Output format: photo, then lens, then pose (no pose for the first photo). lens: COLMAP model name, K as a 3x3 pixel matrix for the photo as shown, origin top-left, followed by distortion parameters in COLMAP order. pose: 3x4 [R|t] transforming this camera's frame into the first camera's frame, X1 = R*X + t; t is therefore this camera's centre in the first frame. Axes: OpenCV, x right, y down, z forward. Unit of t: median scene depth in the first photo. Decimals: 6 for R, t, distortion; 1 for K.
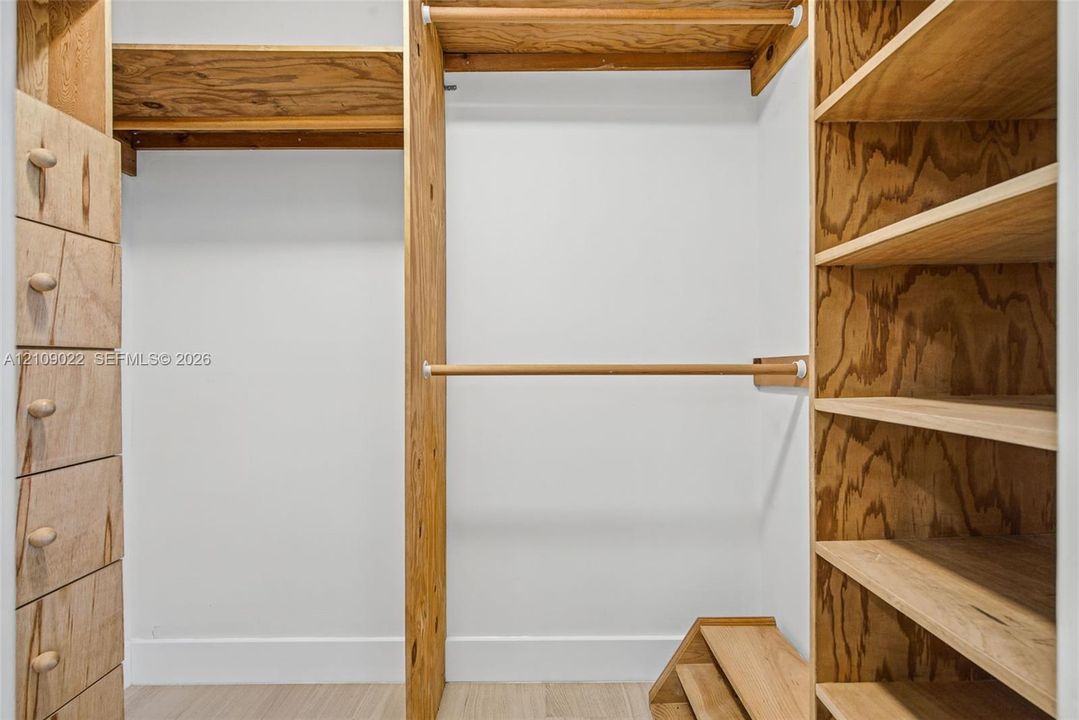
lens RADIAL K [[492.4, 0, 537.3], [0, 492.4, 365.8], [0, 0, 1]] dist [0.002627, -0.001255]
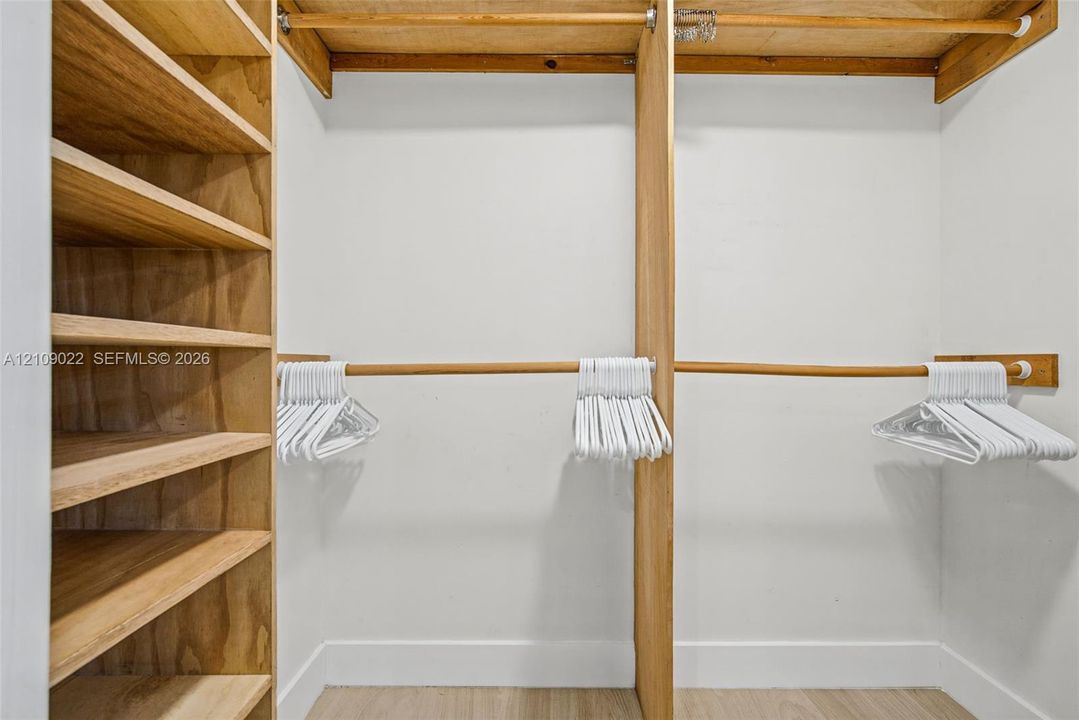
lens RADIAL K [[492.4, 0, 543.0], [0, 492.4, 356.3], [0, 0, 1]] dist [0.002627, -0.001255]
pose [[0.999727, 0.004580, 0.022933, -0.403755], [-0.004264, 0.999895, -0.013819, -0.003194], [-0.022994, 0.013717, 0.999641, 0.002105]]
